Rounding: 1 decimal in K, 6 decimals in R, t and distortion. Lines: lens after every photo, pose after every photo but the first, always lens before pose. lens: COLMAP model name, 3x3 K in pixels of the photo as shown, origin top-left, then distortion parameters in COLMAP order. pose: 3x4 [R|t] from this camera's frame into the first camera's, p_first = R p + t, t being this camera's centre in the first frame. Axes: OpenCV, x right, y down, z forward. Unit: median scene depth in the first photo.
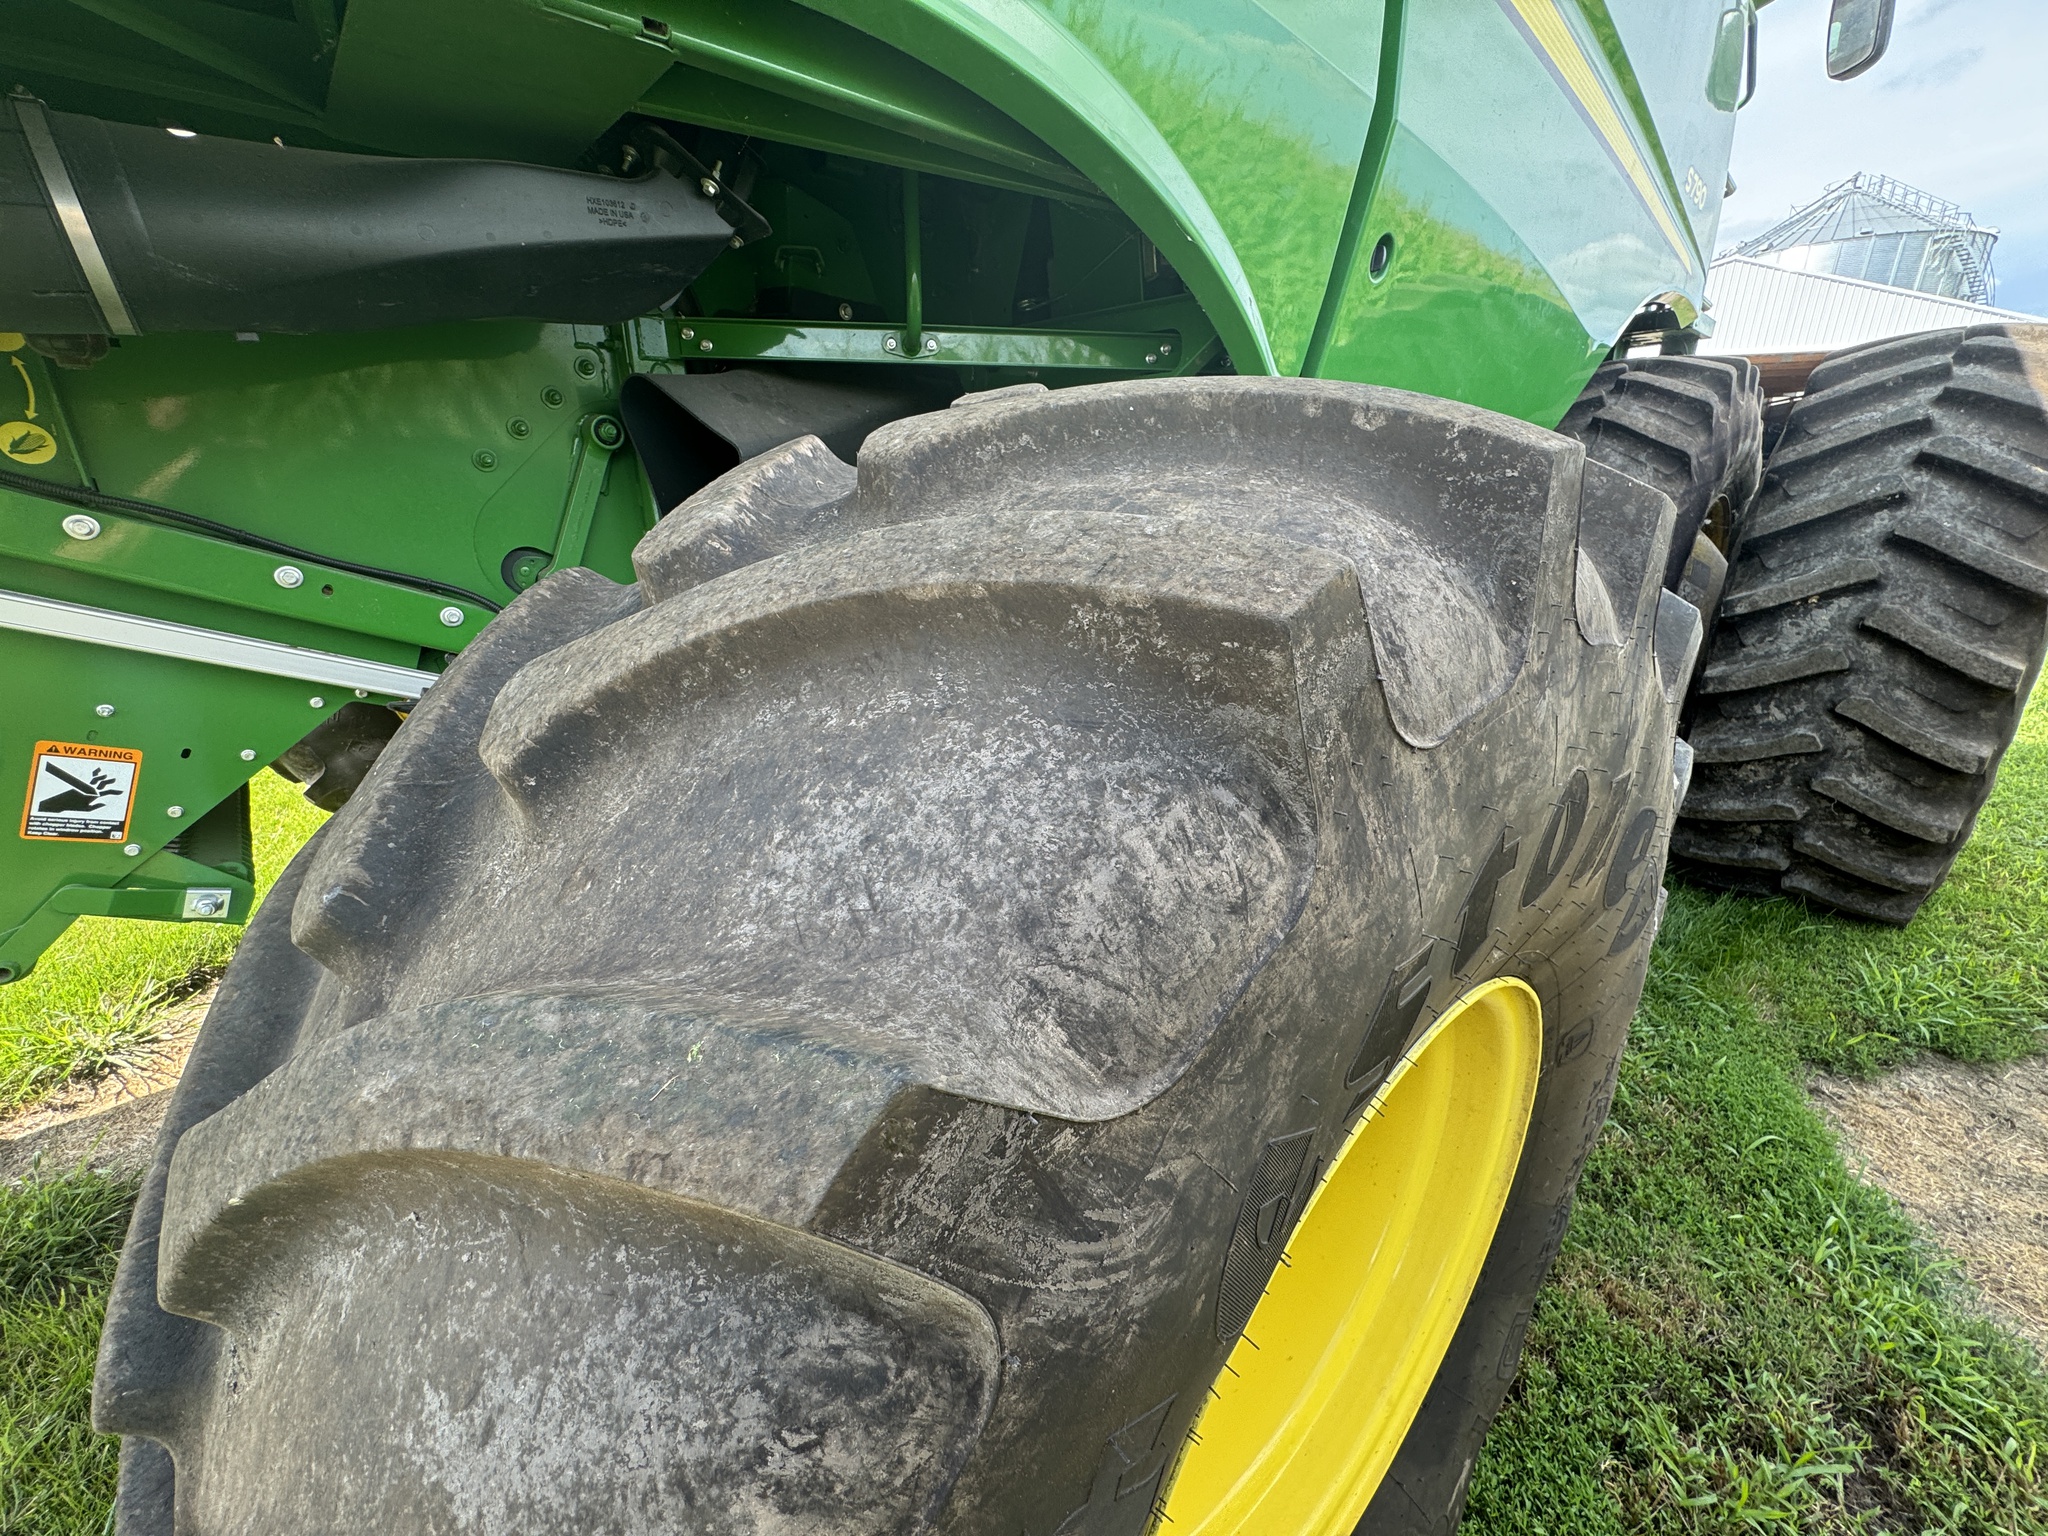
lens RADIAL K [[819.6, 0, 1024.0], [0, 819.6, 768.0], [0, 0, 1]] dist [-0.001575, -0.000334]
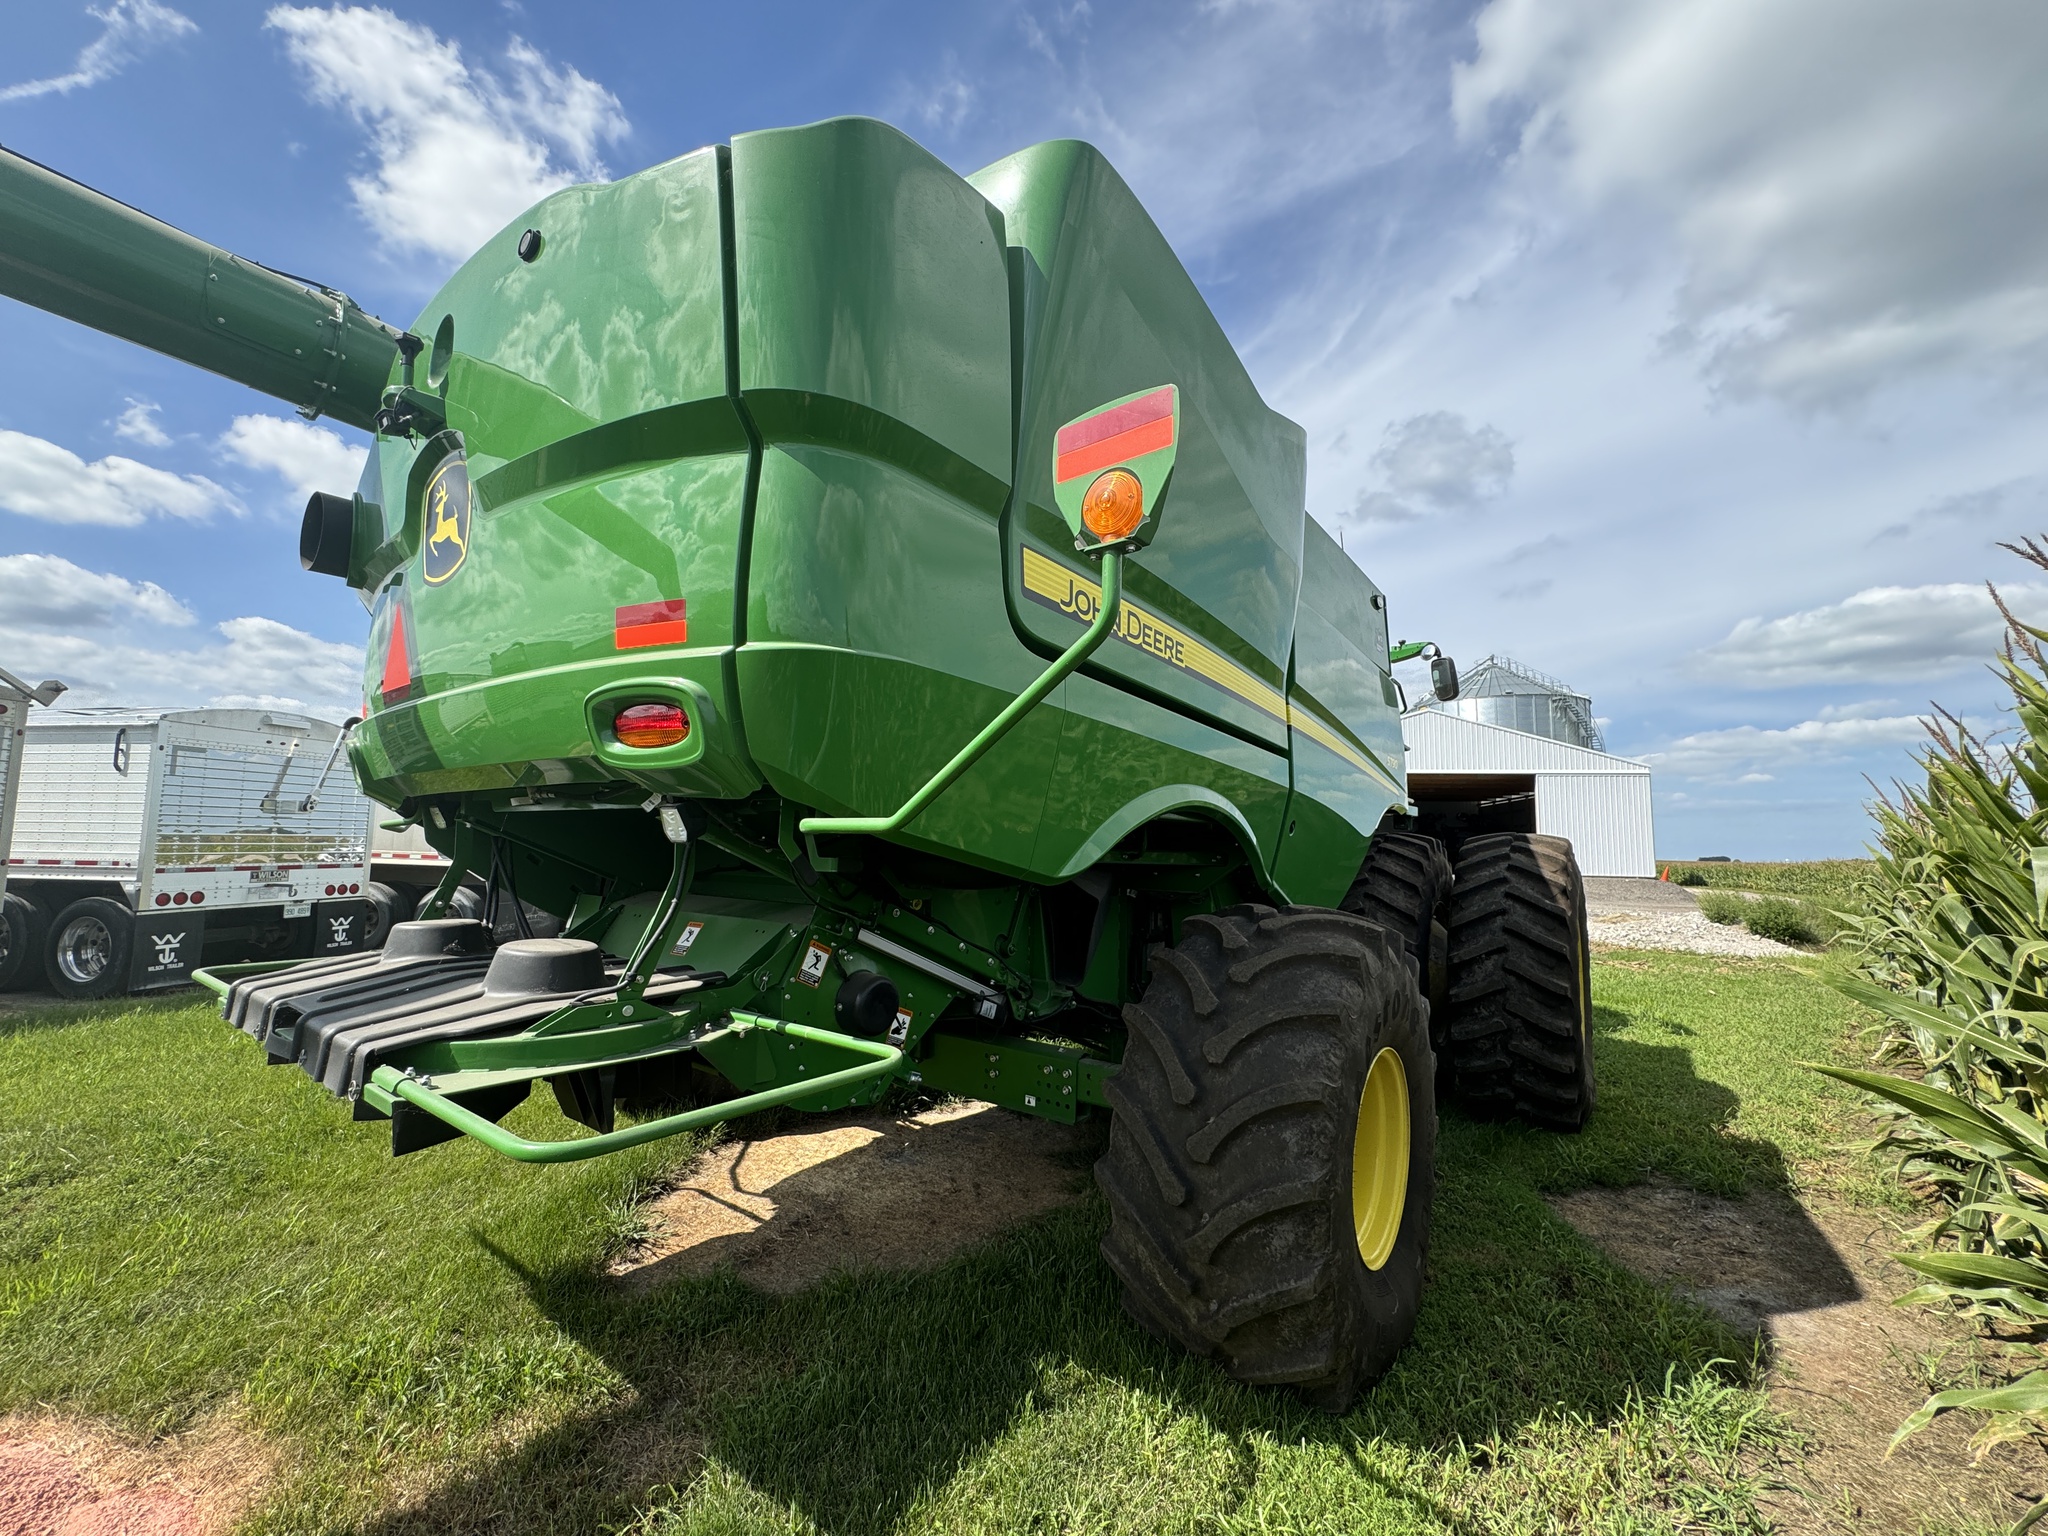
lens RADIAL K [[819.6, 0, 1024.0], [0, 819.6, 768.0], [0, 0, 1]] dist [-0.001575, -0.000334]
pose [[0.982540, 0.042303, 0.181177, -0.630452], [0.036935, 0.910076, -0.412791, 0.187484], [-0.182347, 0.412276, 0.892624, -0.901385]]
